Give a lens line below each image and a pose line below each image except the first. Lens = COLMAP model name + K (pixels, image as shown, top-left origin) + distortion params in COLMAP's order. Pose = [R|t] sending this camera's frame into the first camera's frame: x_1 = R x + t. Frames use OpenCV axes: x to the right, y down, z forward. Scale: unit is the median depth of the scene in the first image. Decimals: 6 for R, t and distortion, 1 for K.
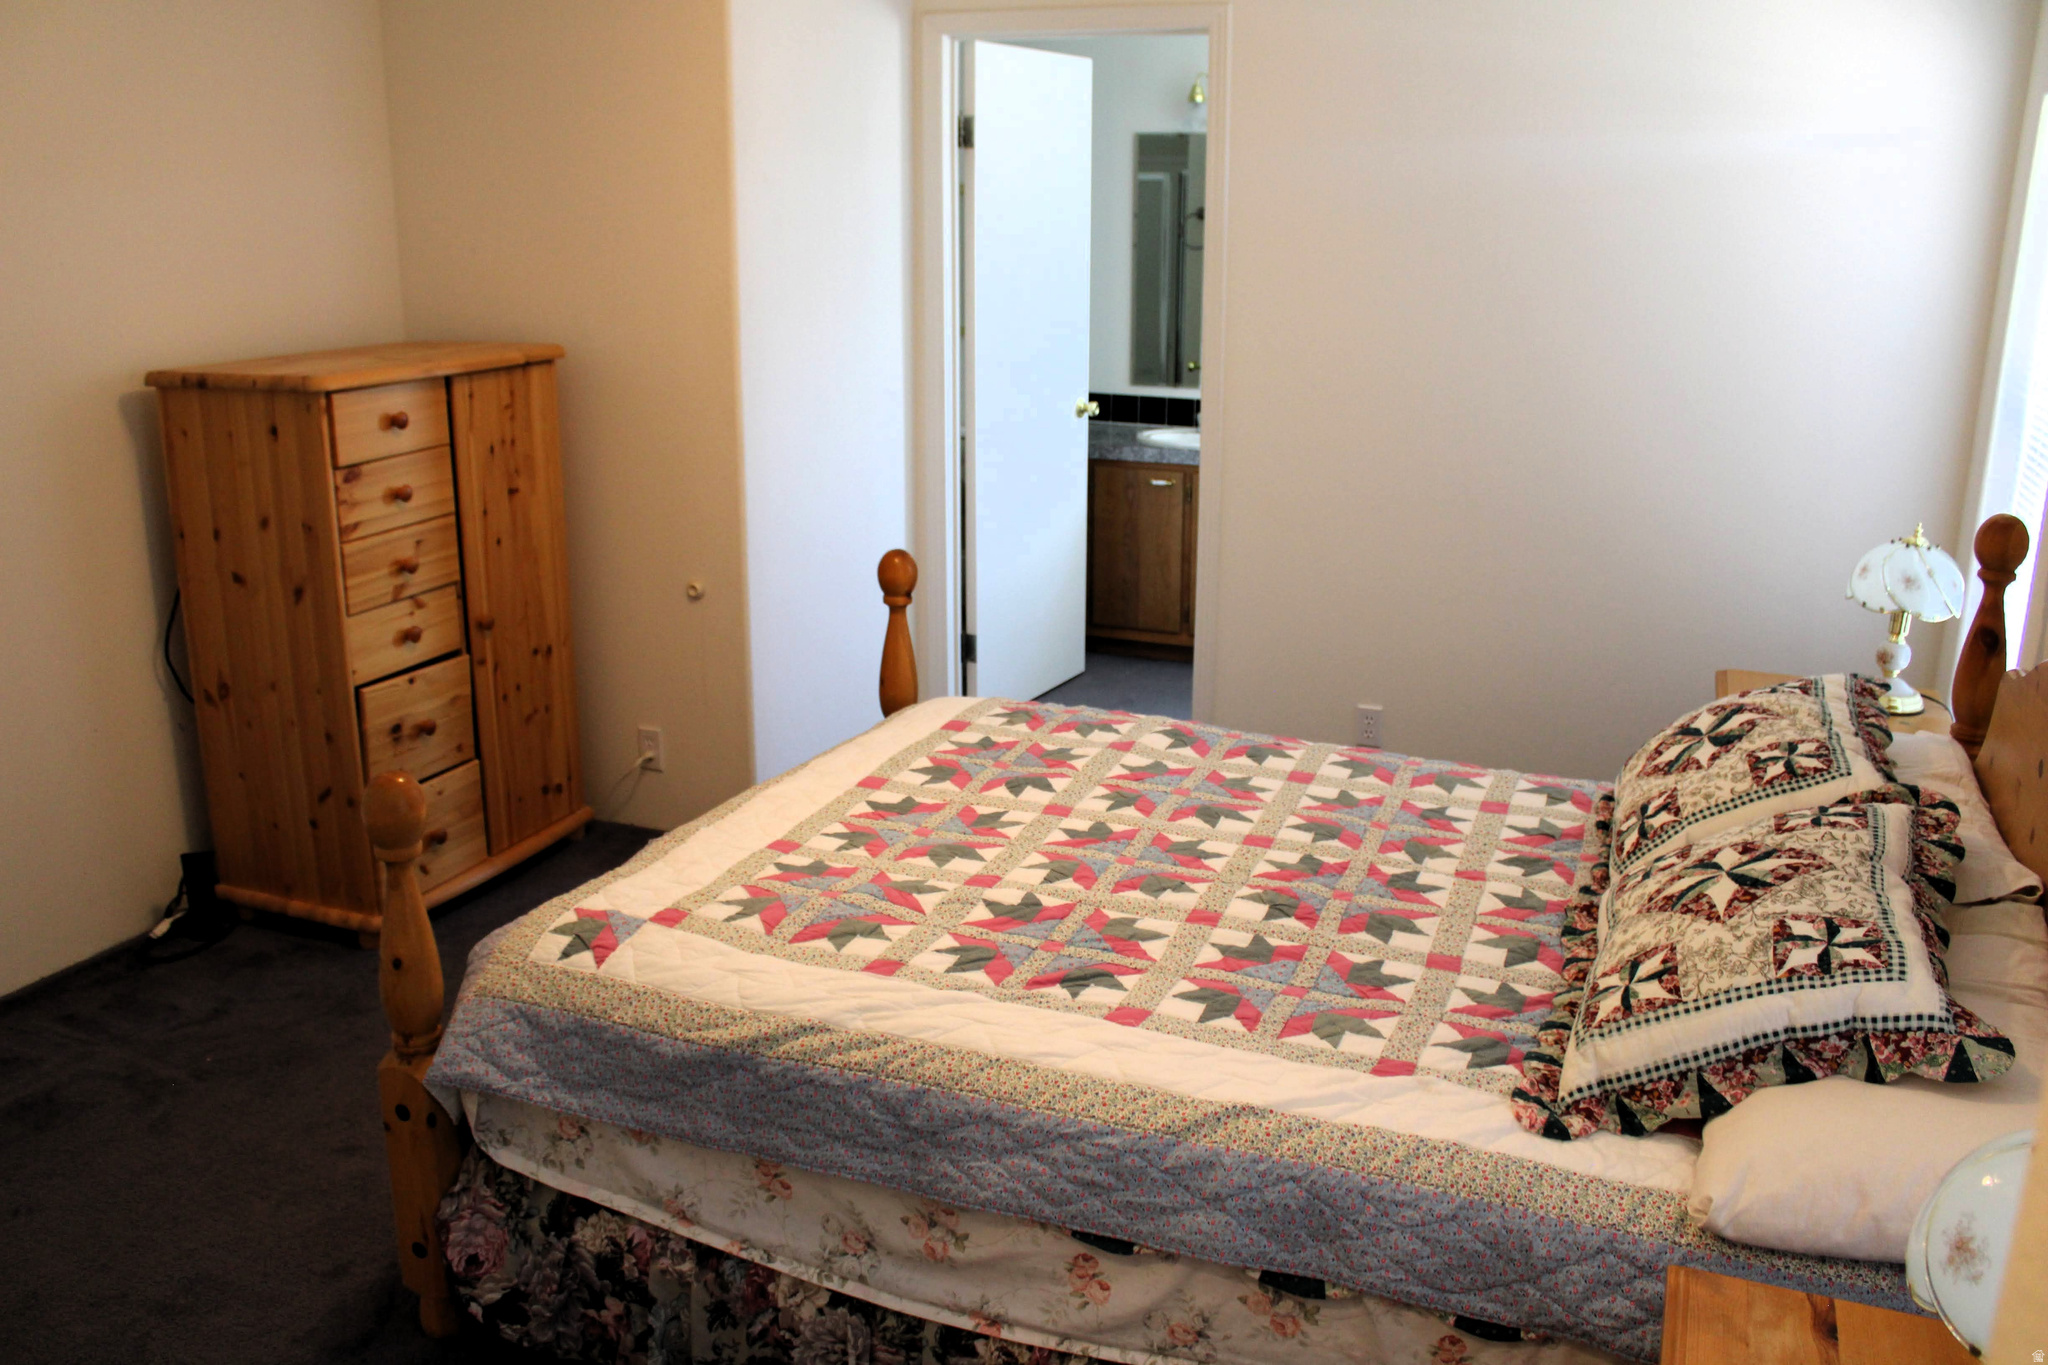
lens RADIAL K [[1725.0, 0, 1028.8], [0, 1725.0, 675.6], [0, 0, 1]] dist [-0.163365, 0.143678]
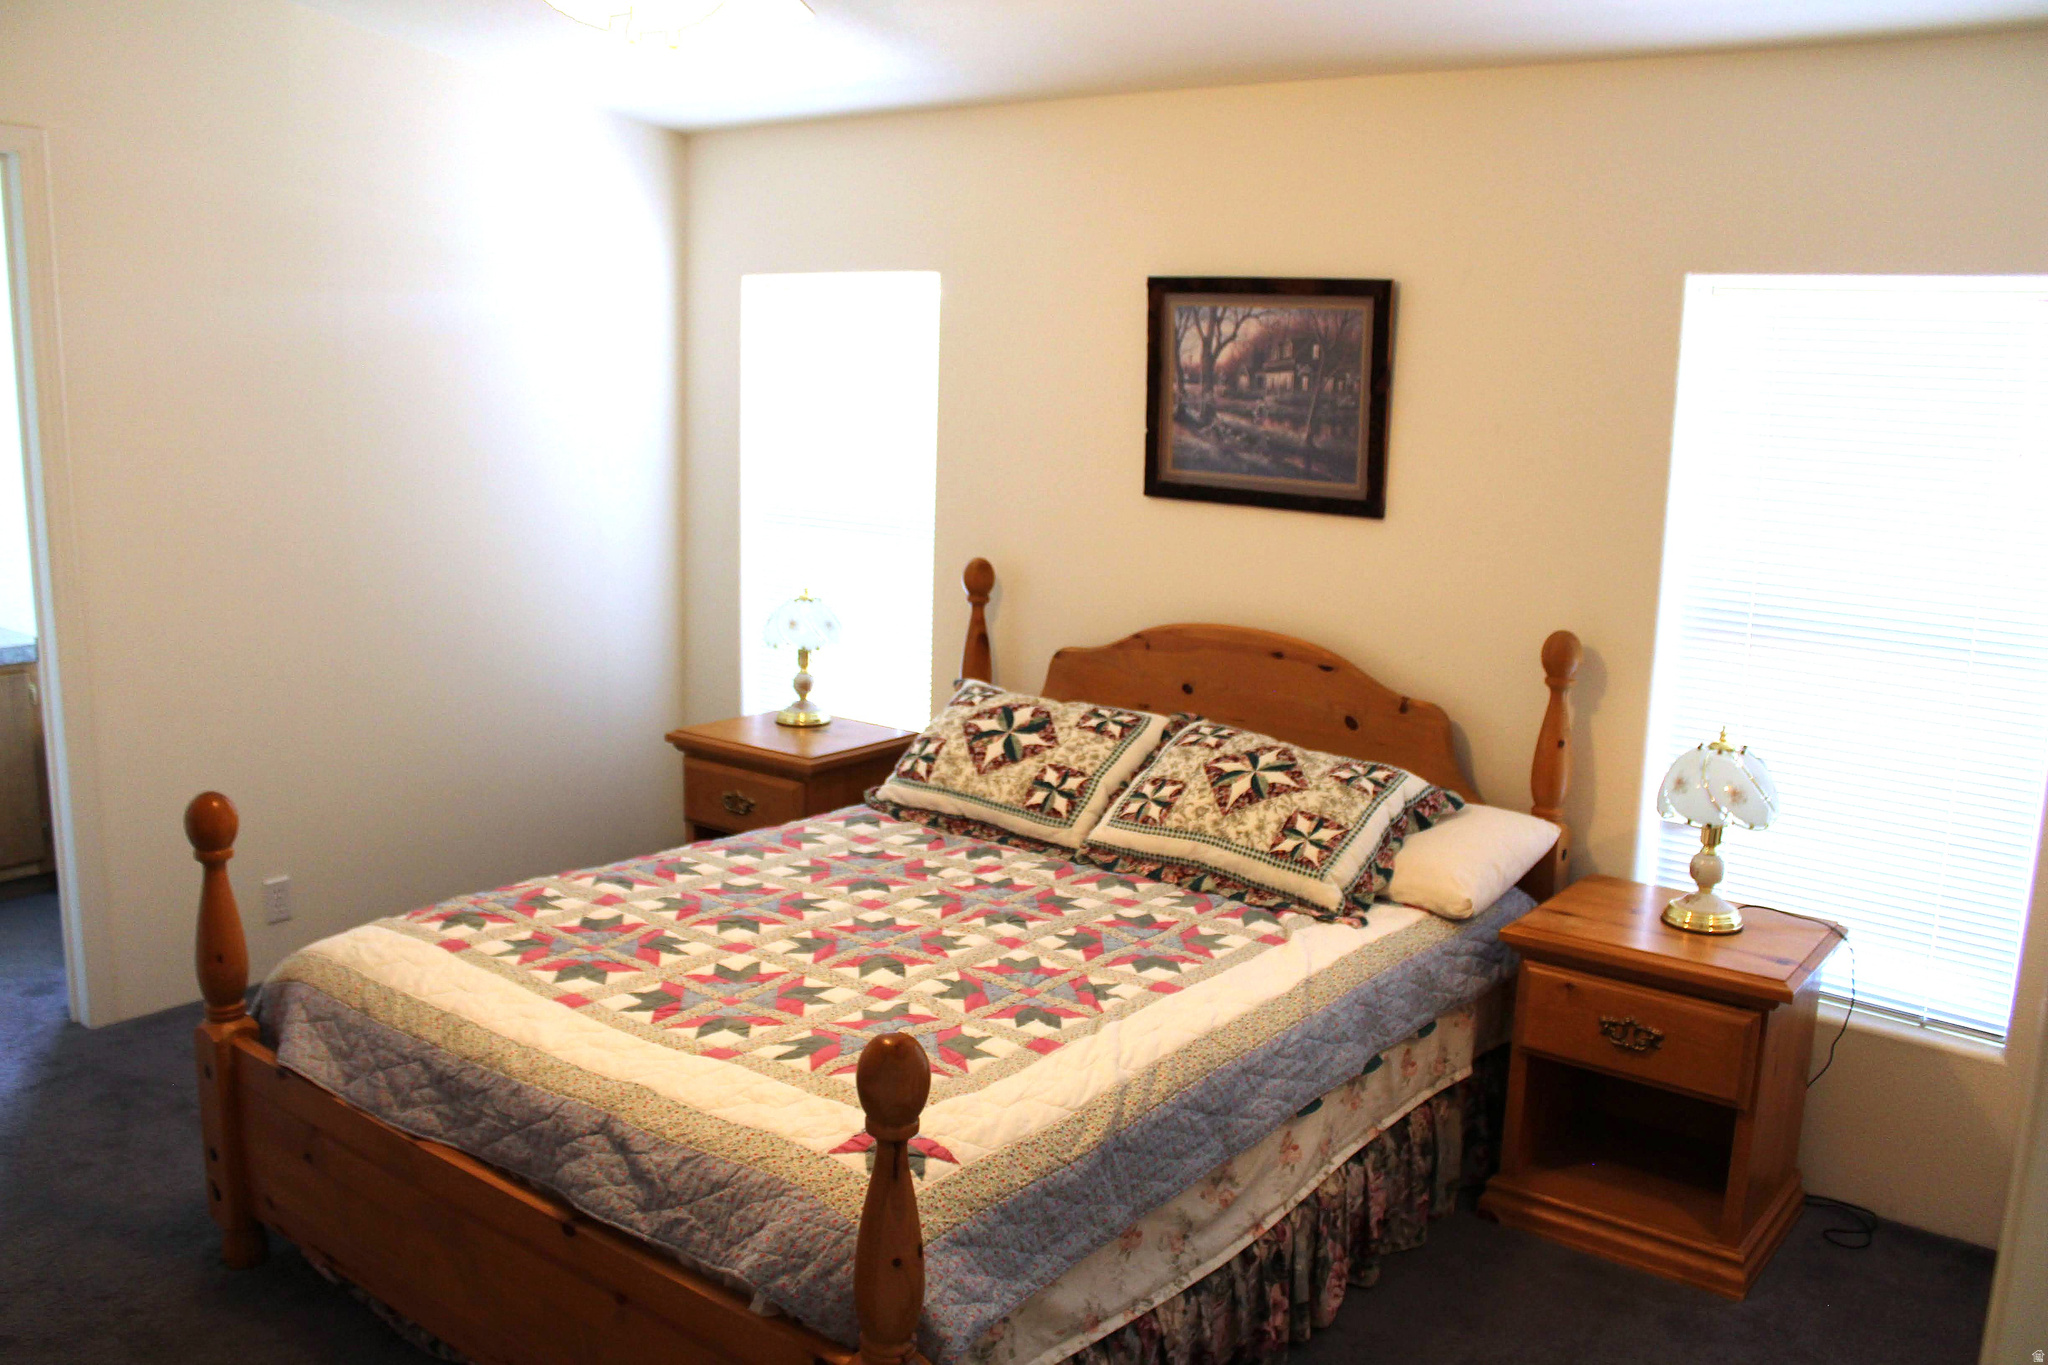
lens RADIAL K [[1725.0, 0, 1033.4], [0, 1725.0, 690.2], [0, 0, 1]] dist [-0.163365, 0.143678]
pose [[0.267062, -0.181022, 0.946525, -0.980424], [0.236127, 0.964550, 0.117846, -0.166998], [-0.934303, 0.192028, 0.300339, 0.551200]]
